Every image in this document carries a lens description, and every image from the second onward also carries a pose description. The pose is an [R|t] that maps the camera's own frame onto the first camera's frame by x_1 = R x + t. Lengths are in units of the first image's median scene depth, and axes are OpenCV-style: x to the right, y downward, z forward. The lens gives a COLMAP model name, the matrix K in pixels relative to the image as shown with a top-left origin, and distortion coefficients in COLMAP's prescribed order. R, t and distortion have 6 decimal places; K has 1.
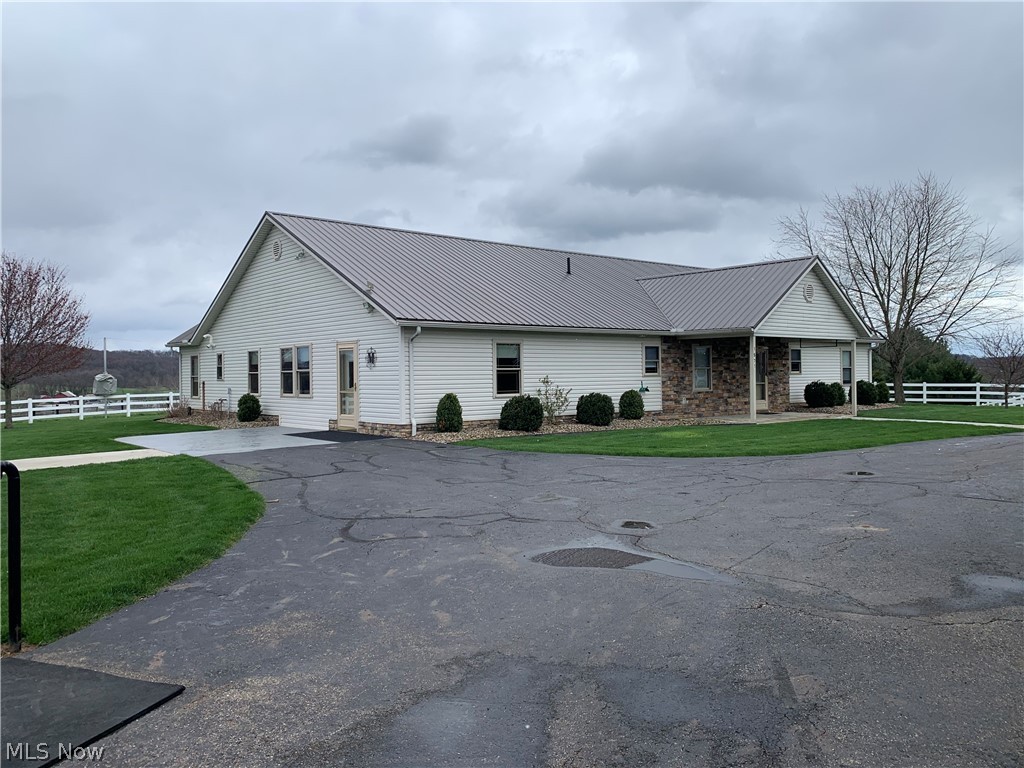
lens RADIAL K [[778.8, 0, 506.3], [0, 778.8, 378.5], [0, 0, 1]] dist [0.050920, -0.070670]
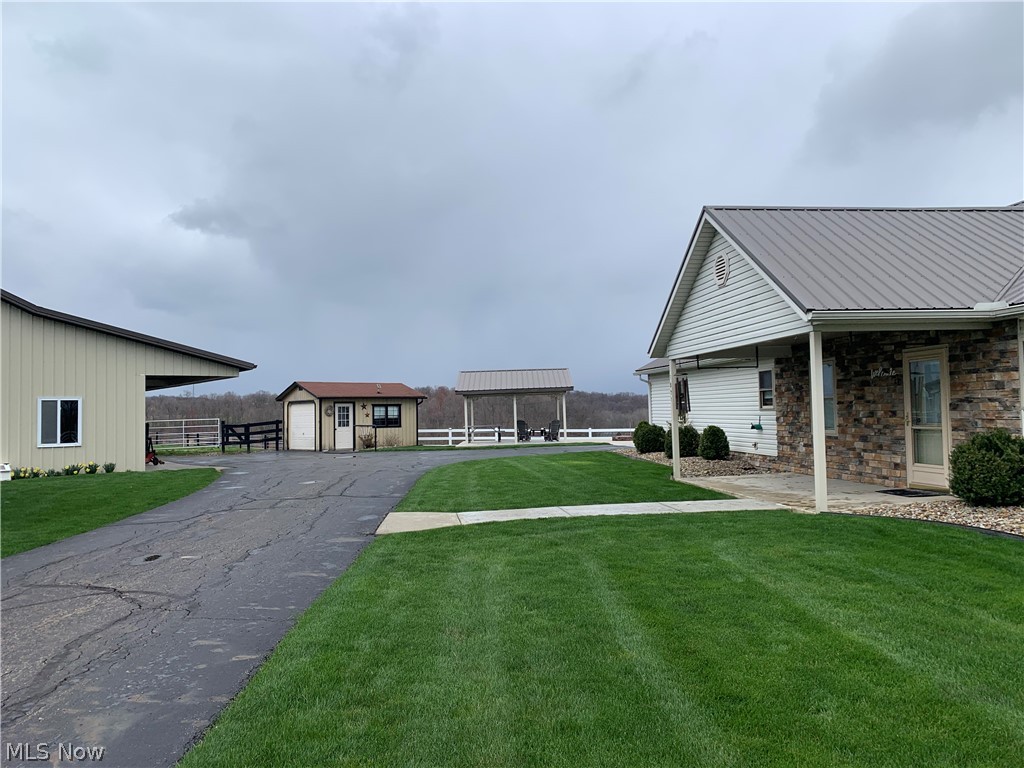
lens RADIAL K [[778.8, 0, 519.0], [0, 778.8, 375.4], [0, 0, 1]] dist [0.050920, -0.070670]
pose [[-0.524087, -0.011446, -0.851588, 0.972463], [0.027158, 0.999177, -0.030143, -0.020046], [0.851231, -0.038925, -0.523345, 1.200867]]
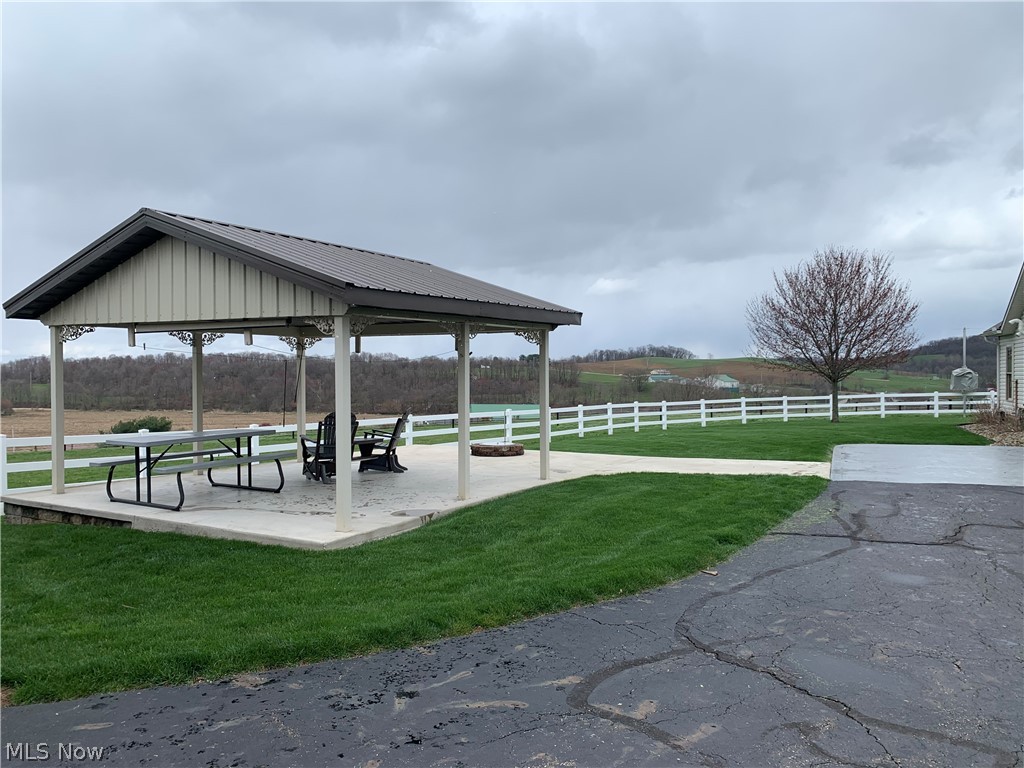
lens RADIAL K [[778.8, 0, 510.4], [0, 778.8, 371.7], [0, 0, 1]] dist [0.050920, -0.070670]
pose [[0.465034, 0.011036, -0.885224, 0.085511], [-0.009920, 0.999924, 0.007255, -0.006013], [0.885237, 0.005407, 0.465108, 0.230299]]
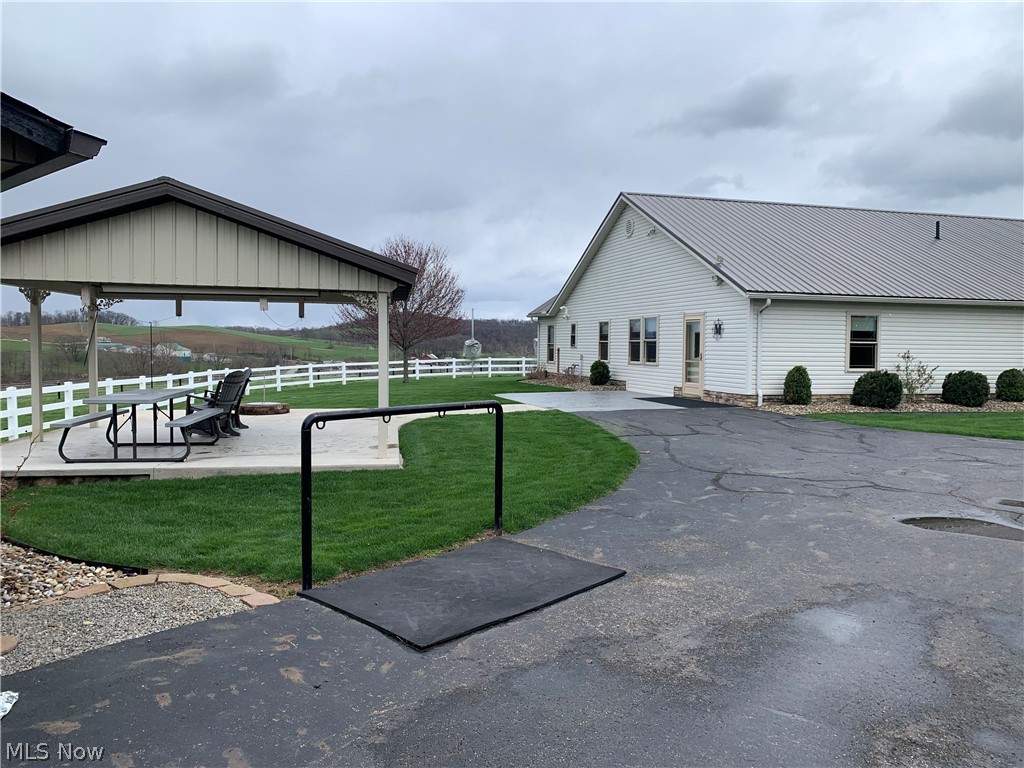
lens RADIAL K [[778.8, 0, 514.6], [0, 778.8, 363.1], [0, 0, 1]] dist [0.050920, -0.070670]
pose [[0.919621, 0.031529, -0.391539, -0.011051], [-0.024343, 0.999432, 0.023305, 0.000927], [0.392051, -0.011900, 0.919866, -0.051753]]
